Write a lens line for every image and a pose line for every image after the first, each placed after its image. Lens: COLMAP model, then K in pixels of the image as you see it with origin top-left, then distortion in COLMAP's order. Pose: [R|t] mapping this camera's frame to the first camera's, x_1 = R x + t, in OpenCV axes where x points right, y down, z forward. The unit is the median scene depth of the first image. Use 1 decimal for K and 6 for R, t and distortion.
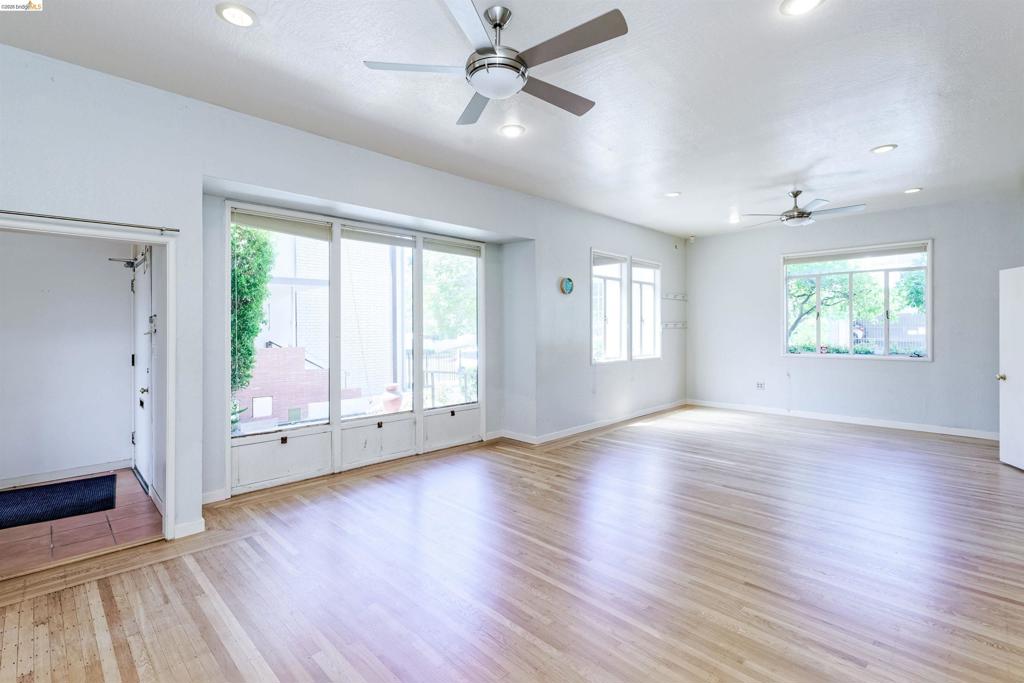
lens RADIAL K [[469.2, 0, 513.5], [0, 469.2, 324.6], [0, 0, 1]] dist [0.021778, -0.000151]
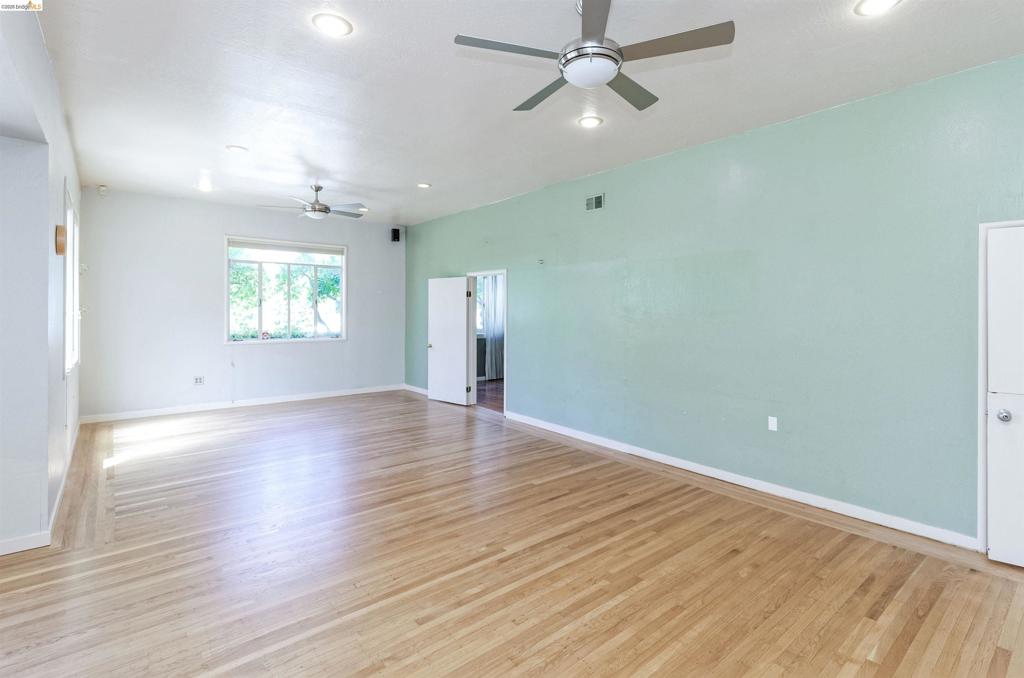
lens RADIAL K [[492.6, 0, 513.0], [0, 492.6, 313.0], [0, 0, 1]] dist [-0.062493, 0.000015]
pose [[0.090914, -0.000542, 0.995859, -0.441711], [-0.004584, 0.999989, 0.000962, -0.000302], [-0.995848, -0.004652, 0.090910, 0.462161]]
